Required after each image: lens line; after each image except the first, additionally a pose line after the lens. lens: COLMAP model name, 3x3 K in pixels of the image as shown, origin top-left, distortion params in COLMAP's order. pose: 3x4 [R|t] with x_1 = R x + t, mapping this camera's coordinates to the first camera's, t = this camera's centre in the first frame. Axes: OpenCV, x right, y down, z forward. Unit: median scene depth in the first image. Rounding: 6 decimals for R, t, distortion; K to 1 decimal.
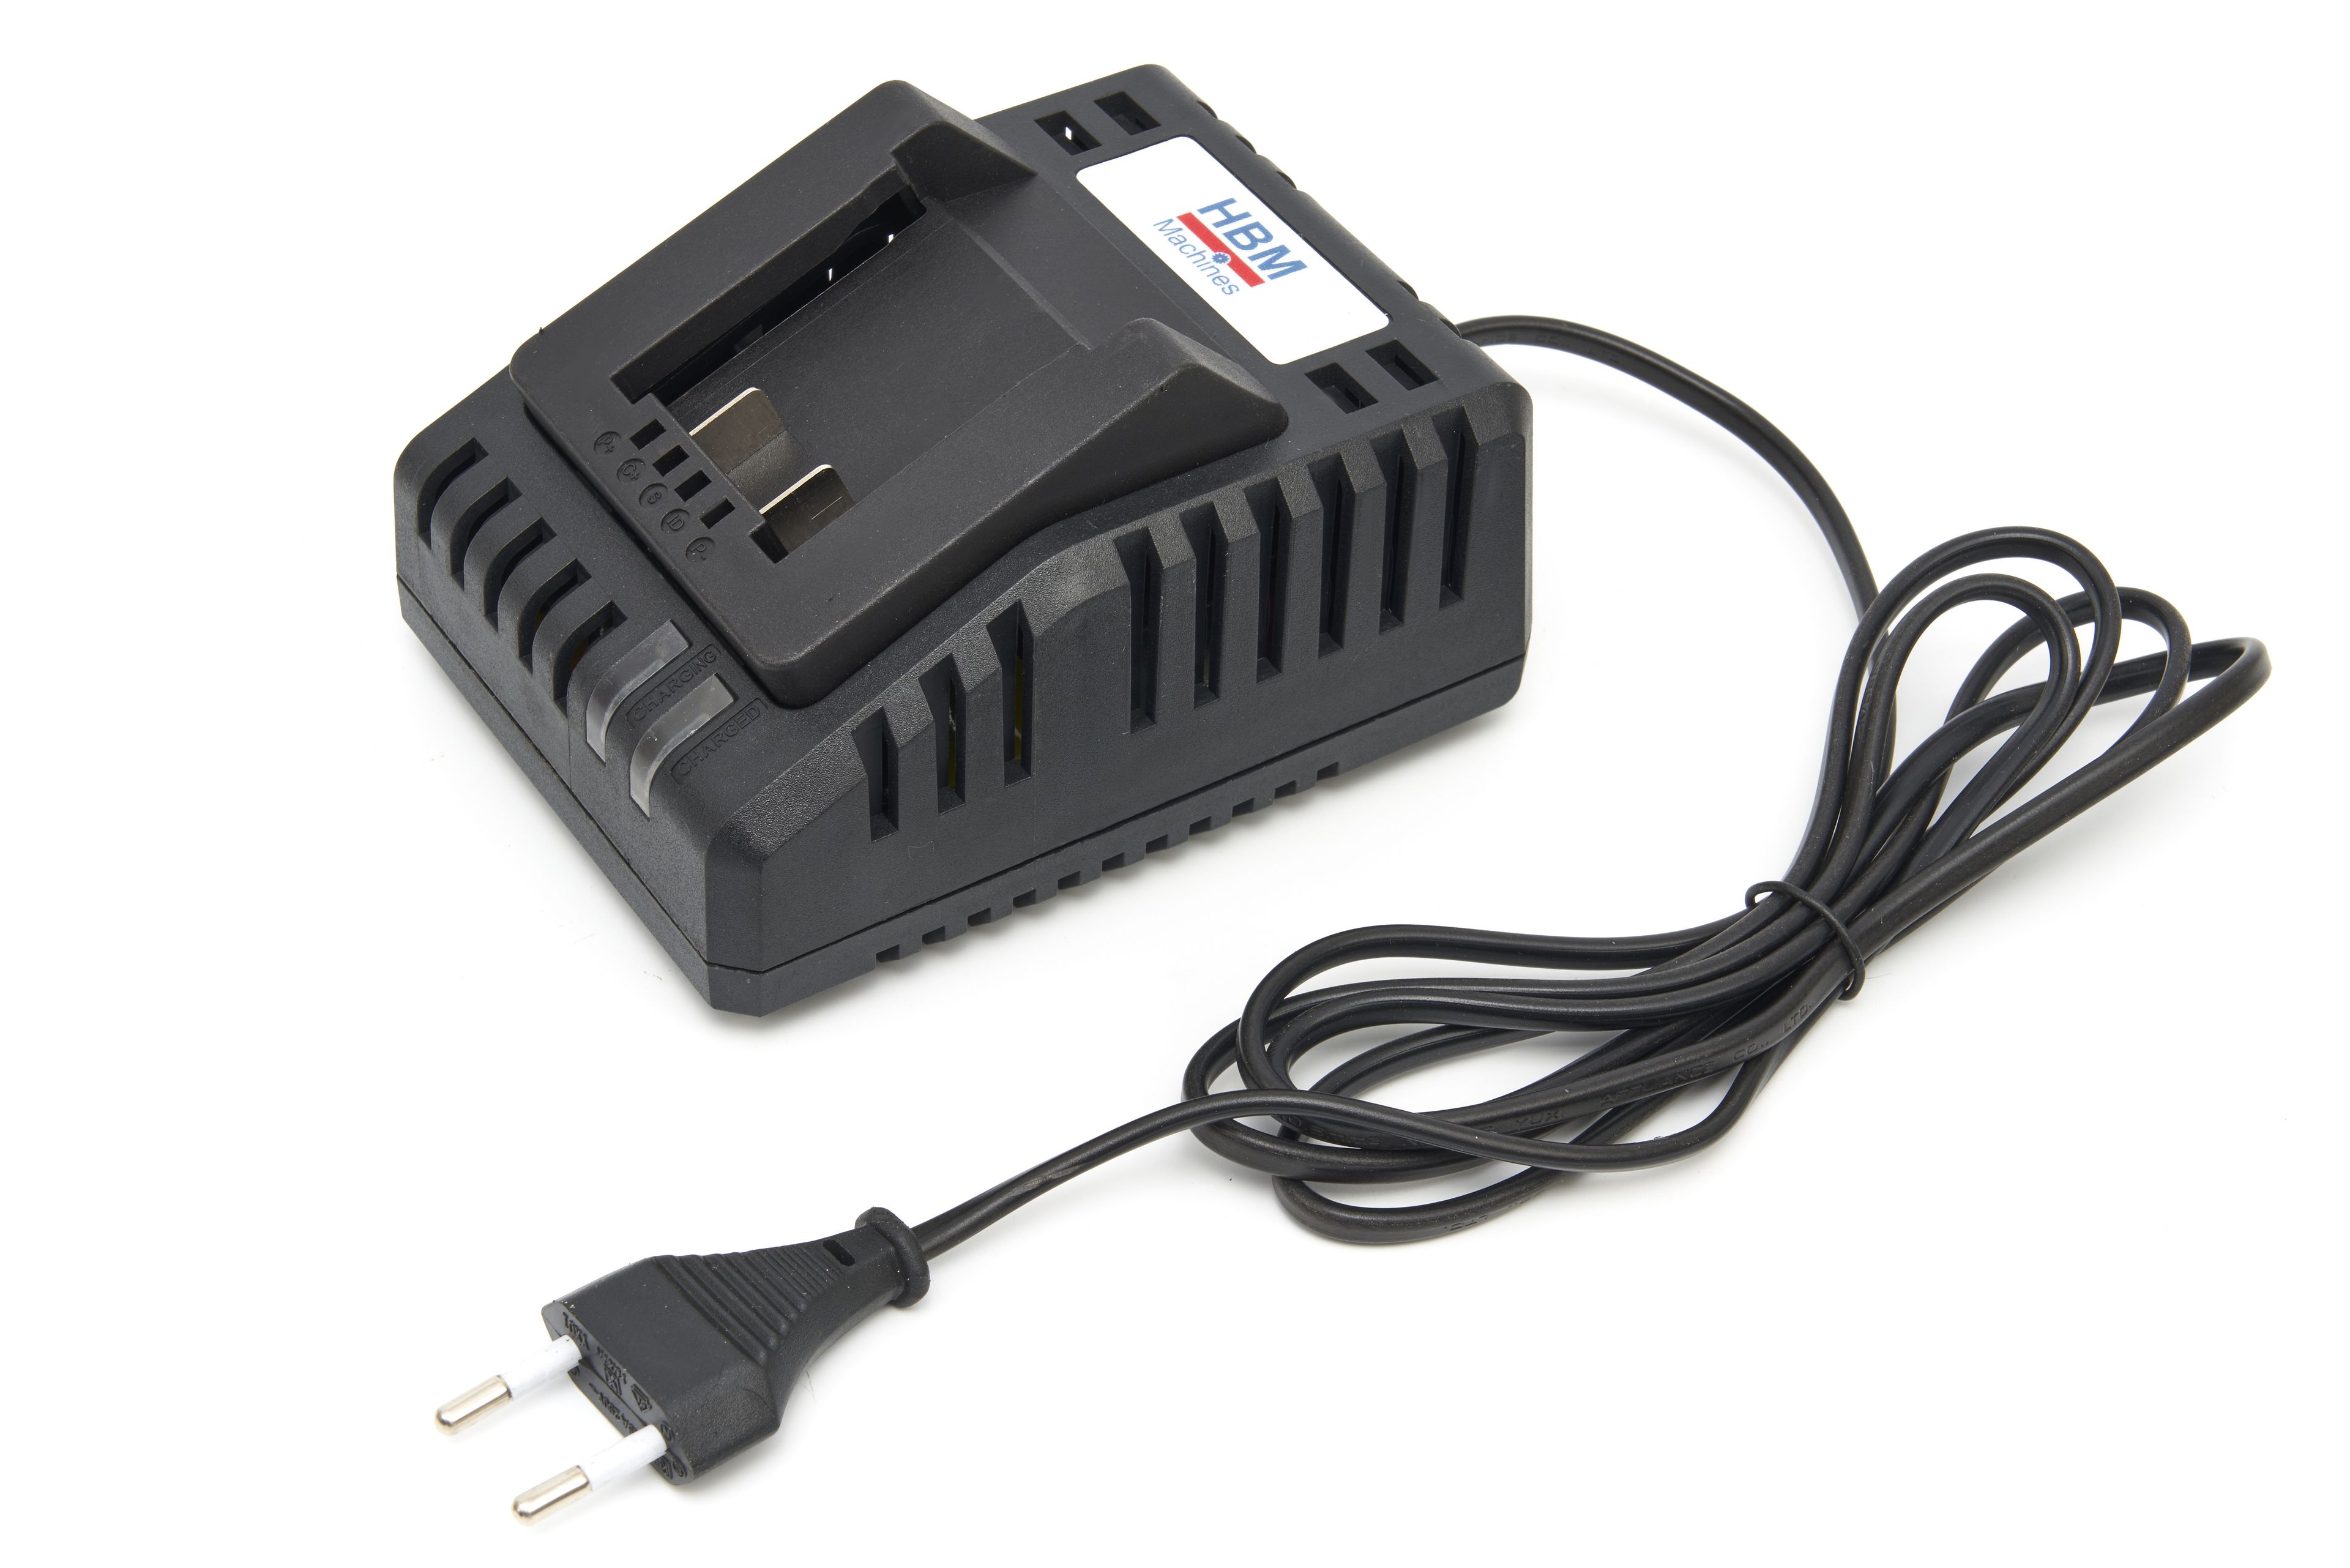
lens RADIAL K [[4593.6, 0, 1175.0], [0, 4593.6, 784.0], [0, 0, 1]] dist [-0.024913, -0.025156]
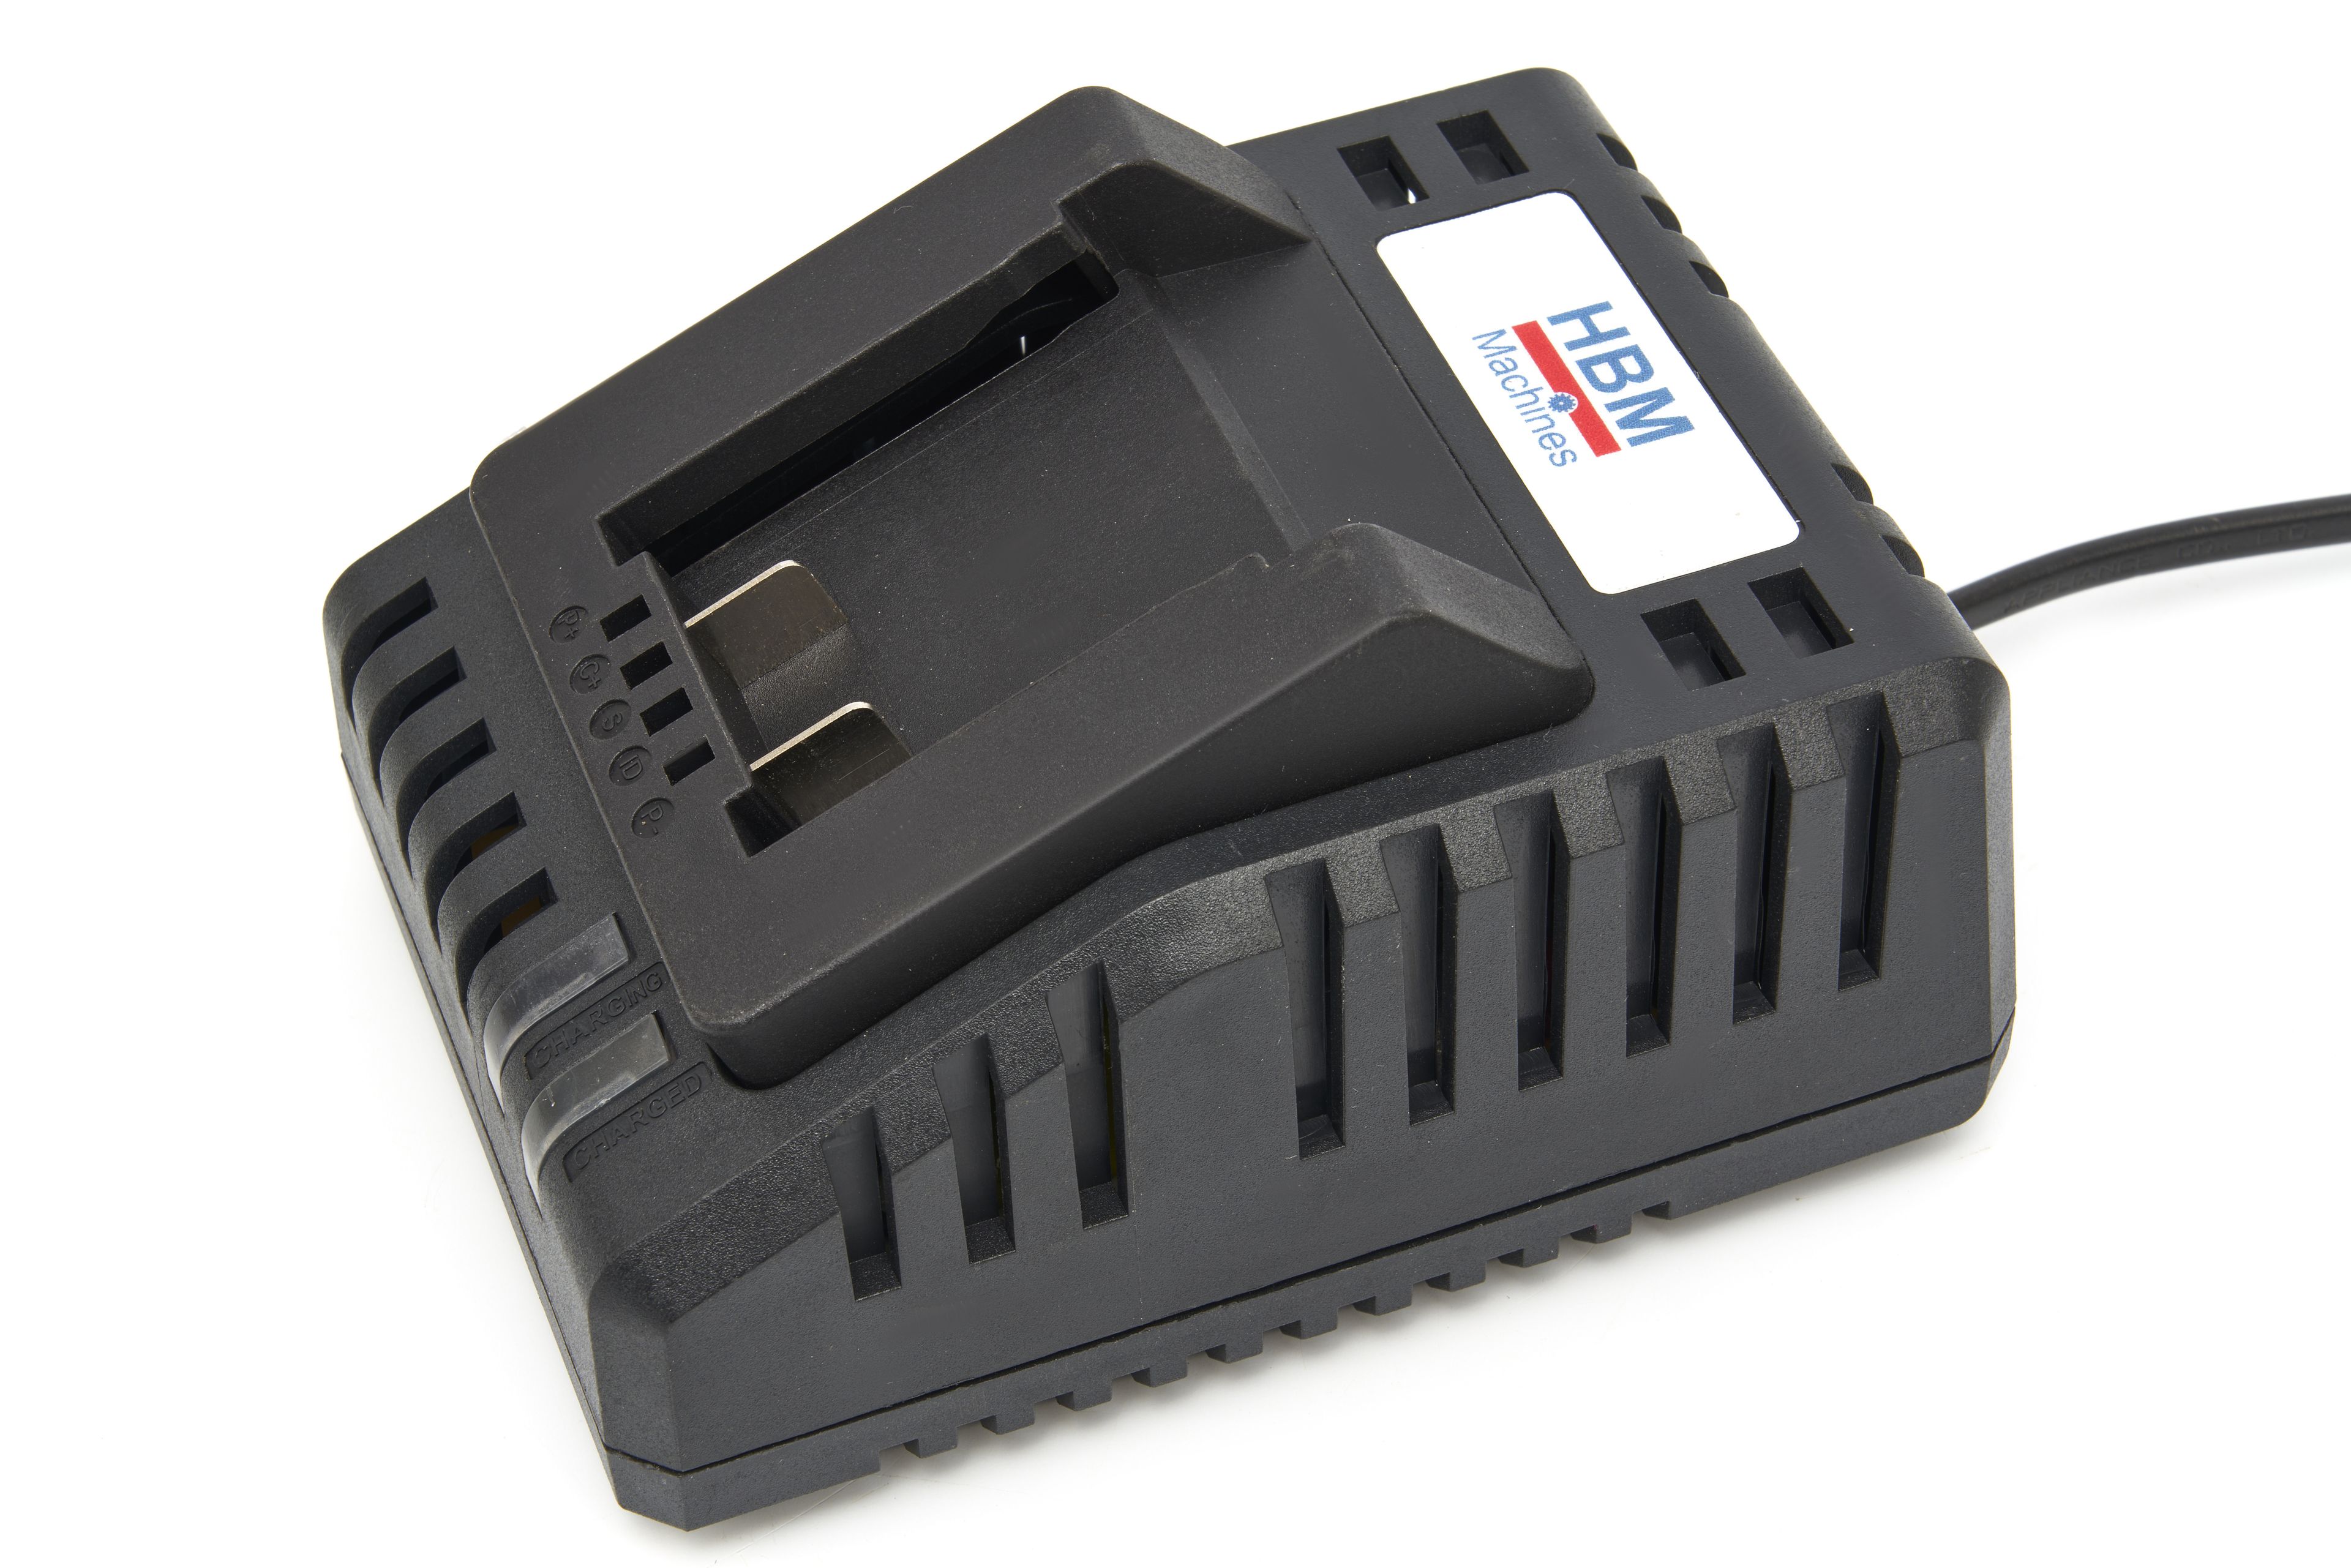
lens RADIAL K [[5290.3, 0, 1175.5], [0, 5290.3, 784.0], [0, 0, 1]] dist [-0.050725, -0.004707]
pose [[0.973910, 0.101823, -0.202809, 0.116312], [-0.092391, 0.994177, 0.055470, -0.100932], [0.207276, -0.035285, 0.977646, 0.275105]]
